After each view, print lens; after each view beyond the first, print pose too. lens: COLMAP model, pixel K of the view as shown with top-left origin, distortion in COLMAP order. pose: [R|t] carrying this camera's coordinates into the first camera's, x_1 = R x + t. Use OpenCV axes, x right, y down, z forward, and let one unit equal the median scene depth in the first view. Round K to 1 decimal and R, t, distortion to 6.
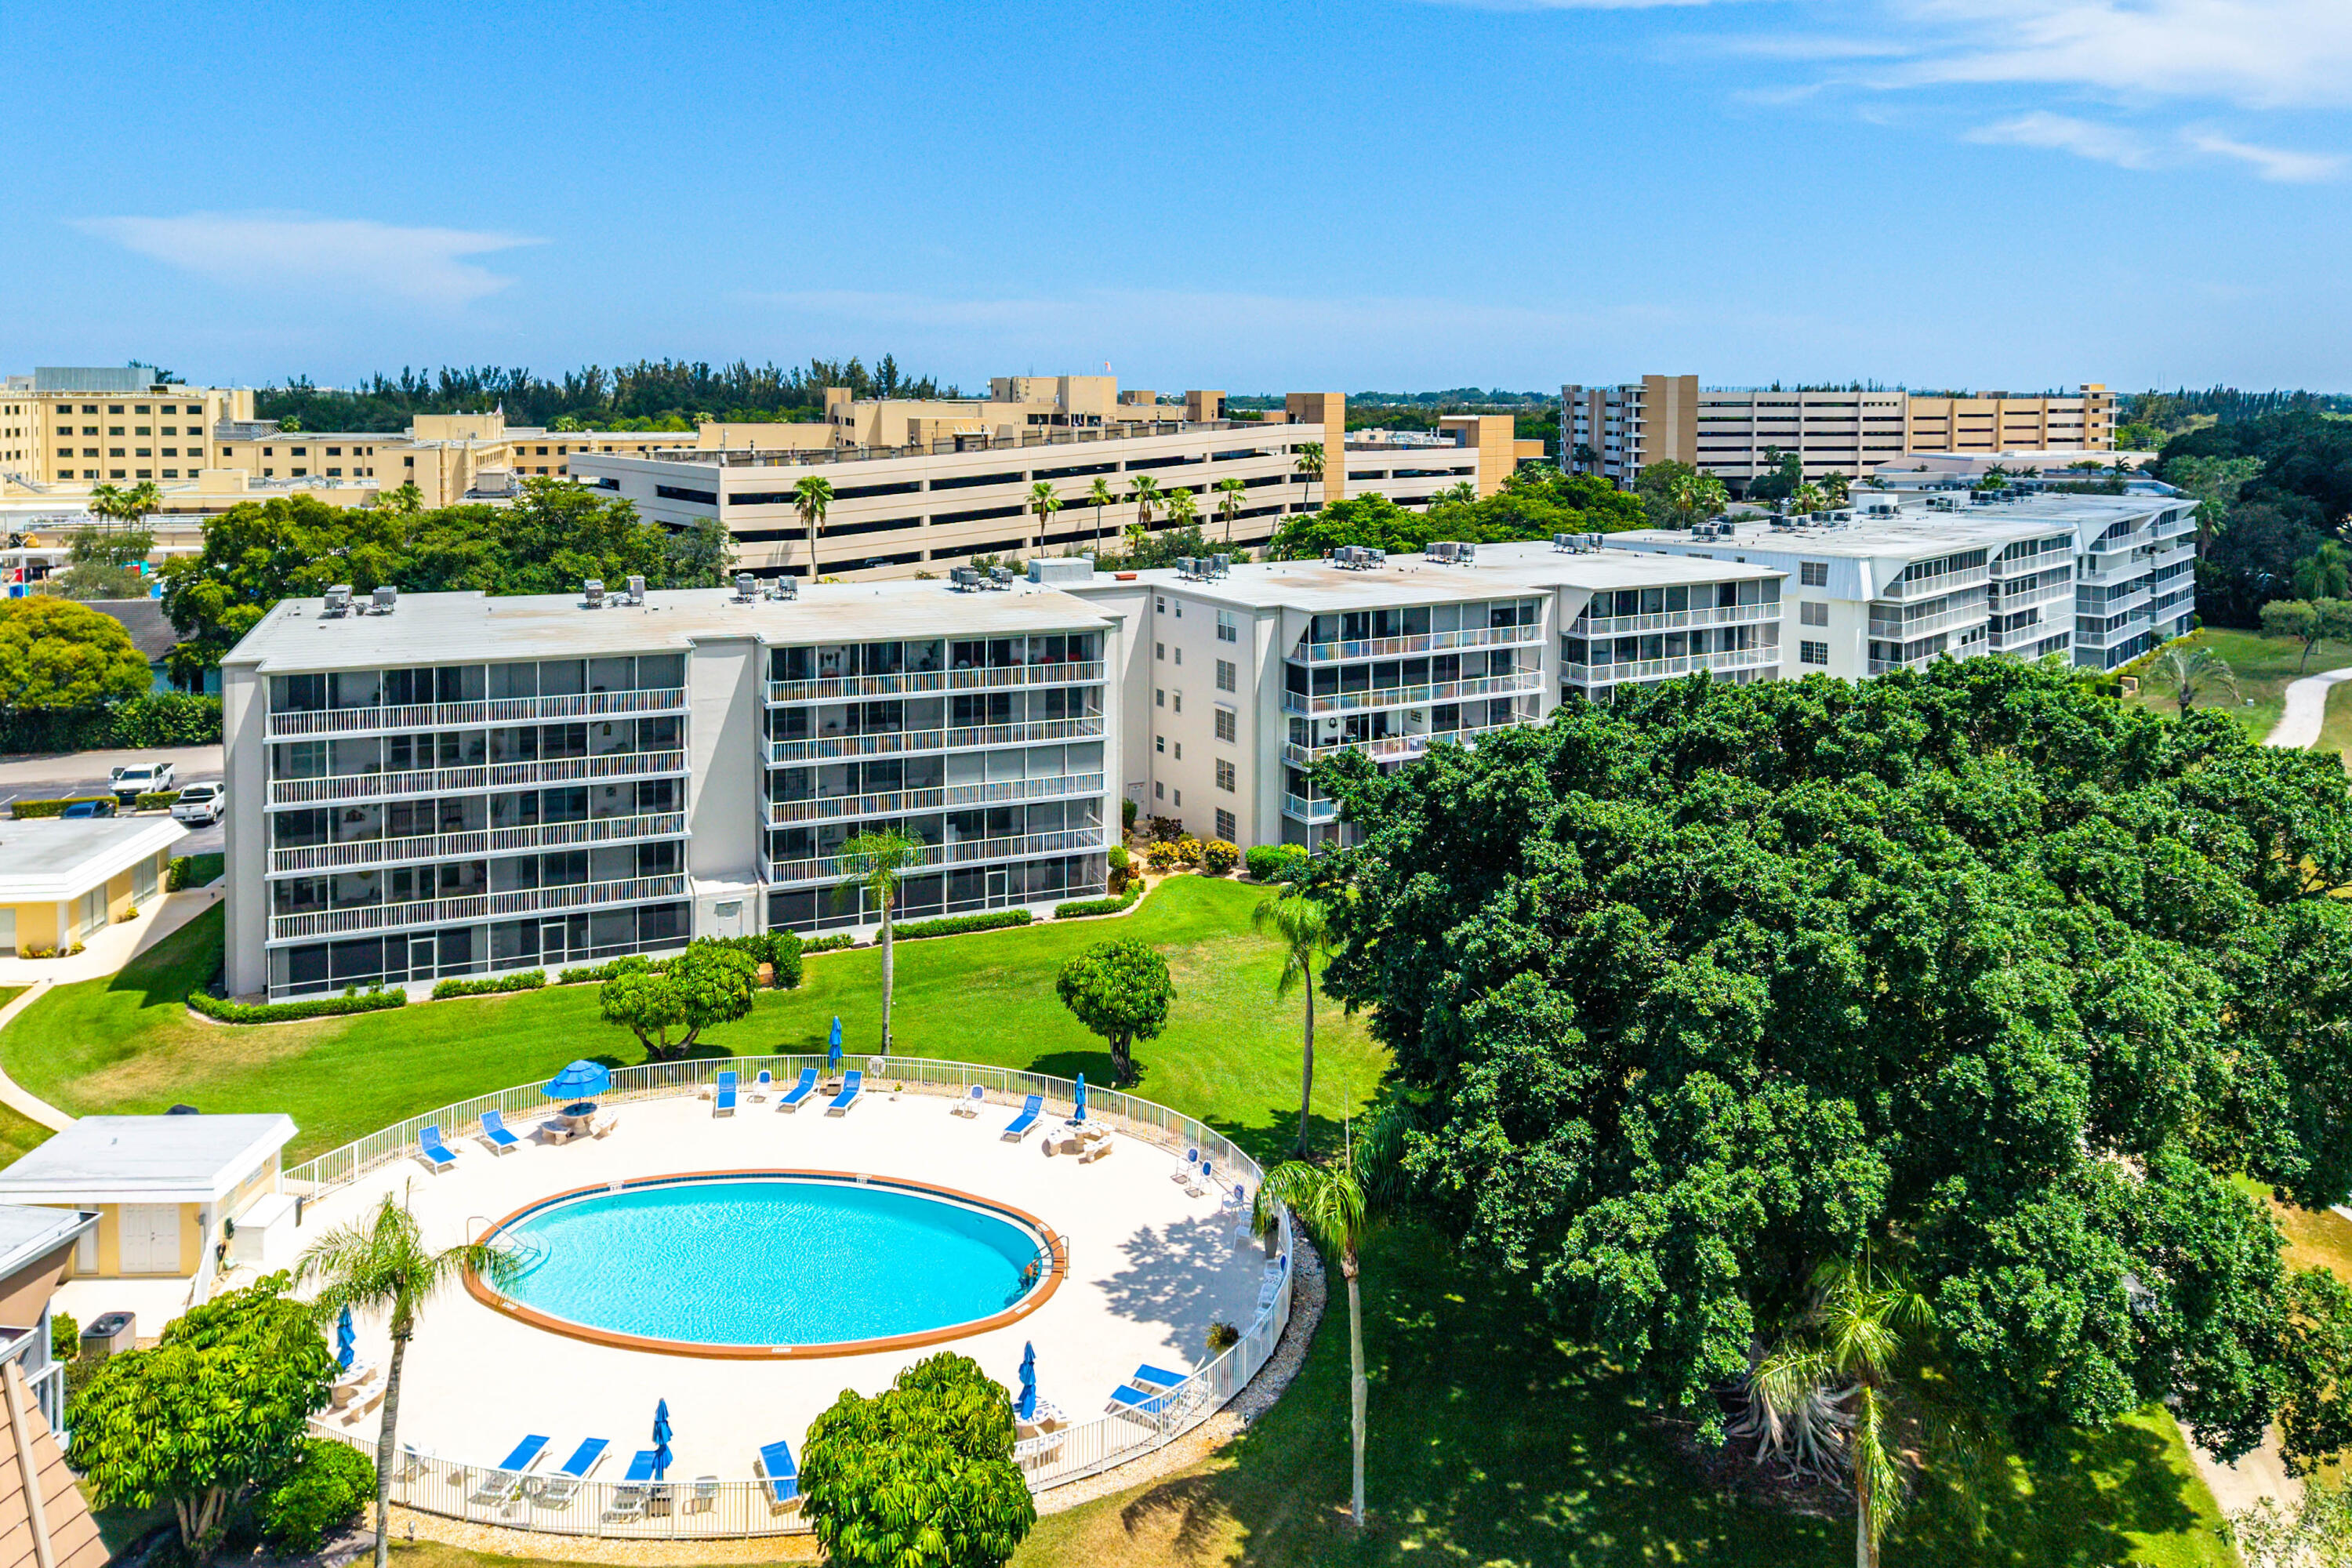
lens RADIAL K [[1644.8, 0, 1182.5], [0, 1644.8, 875.2], [0, 0, 1]] dist [0.021171, -0.001737]
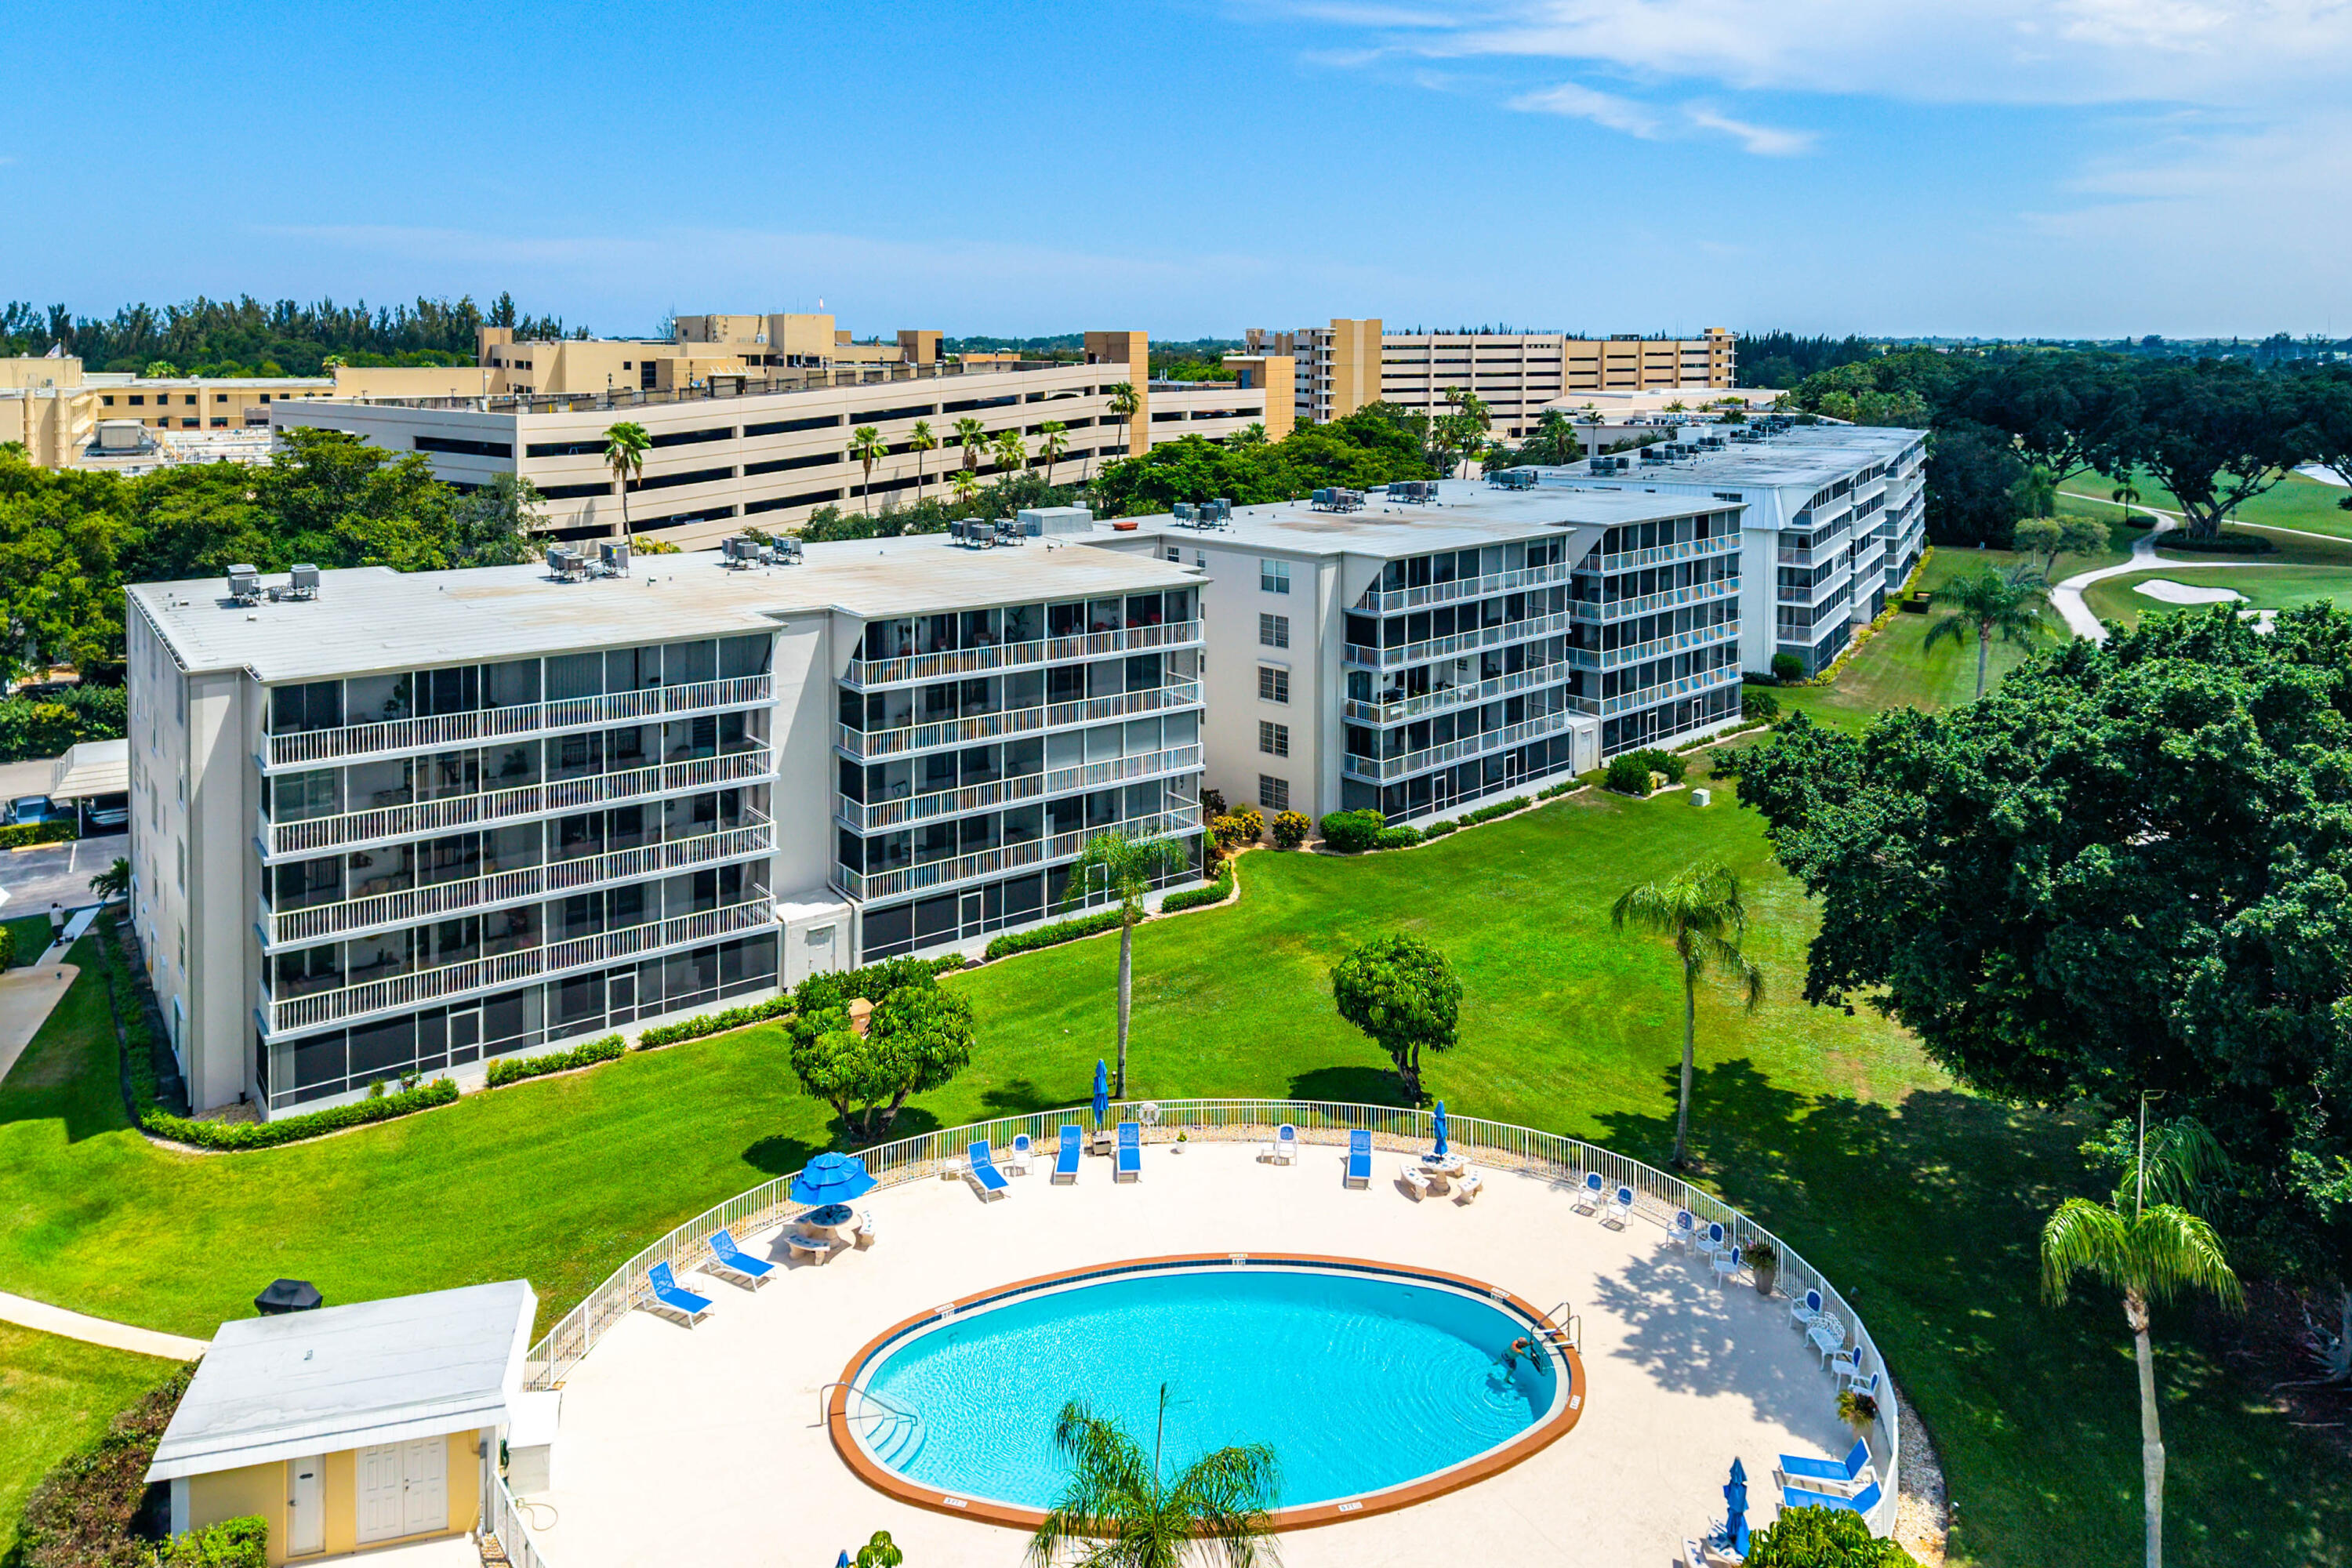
lens RADIAL K [[1650.7, 0, 1176.0], [0, 1650.7, 784.0], [0, 0, 1]] dist [0.017364, -0.004637]
pose [[0.967772, -0.066187, 0.242976, -0.168347], [0.071403, 0.997367, -0.012713, -0.018406], [-0.241495, 0.029652, 0.969949, 0.081432]]
